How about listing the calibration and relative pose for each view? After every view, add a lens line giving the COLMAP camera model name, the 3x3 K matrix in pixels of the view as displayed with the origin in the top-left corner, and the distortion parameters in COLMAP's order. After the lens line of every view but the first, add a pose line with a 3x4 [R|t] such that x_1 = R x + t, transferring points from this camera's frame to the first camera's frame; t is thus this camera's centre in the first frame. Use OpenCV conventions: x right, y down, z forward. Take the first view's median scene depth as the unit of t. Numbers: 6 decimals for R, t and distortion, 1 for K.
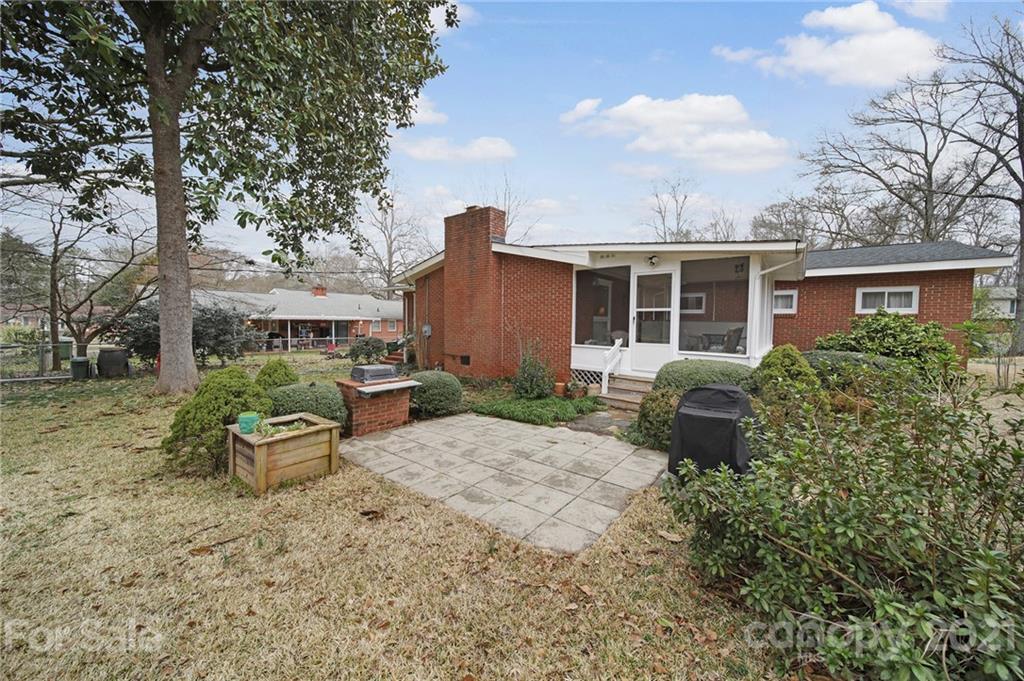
lens RADIAL K [[357.6, 0, 513.6], [0, 357.6, 338.8], [0, 0, 1]] dist [0.000526, -0.001881]
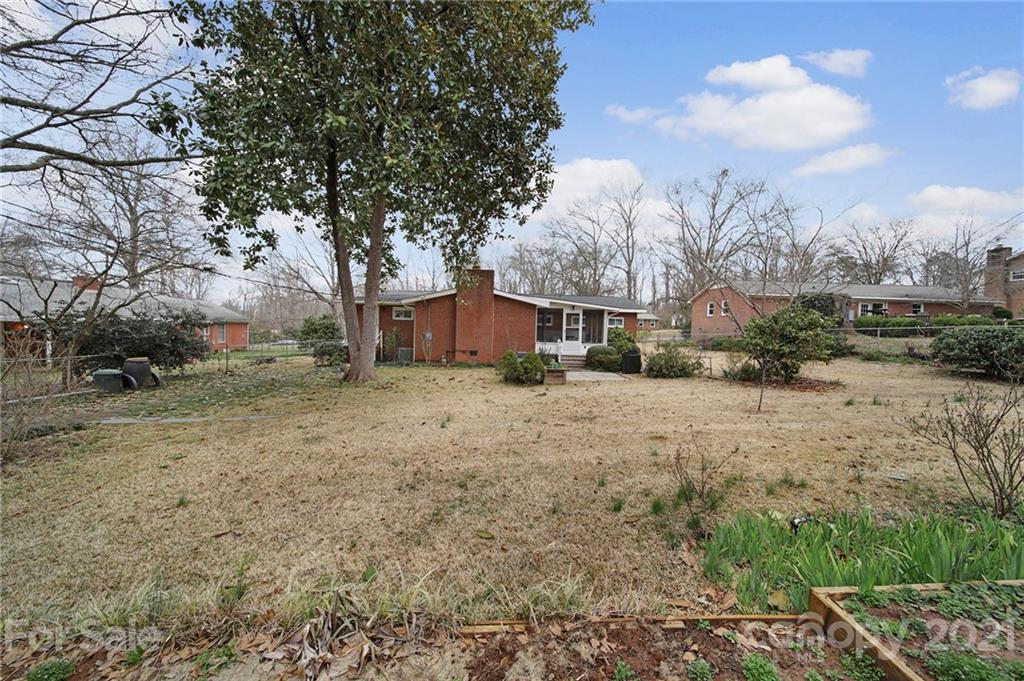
lens RADIAL K [[357.6, 0, 512.6], [0, 357.6, 336.1], [0, 0, 1]] dist [0.000526, -0.001881]
pose [[0.768145, -0.014156, 0.640119, -1.267679], [0.018810, 0.999823, -0.000462, -0.021954], [-0.639999, 0.012396, 0.768276, -0.541544]]
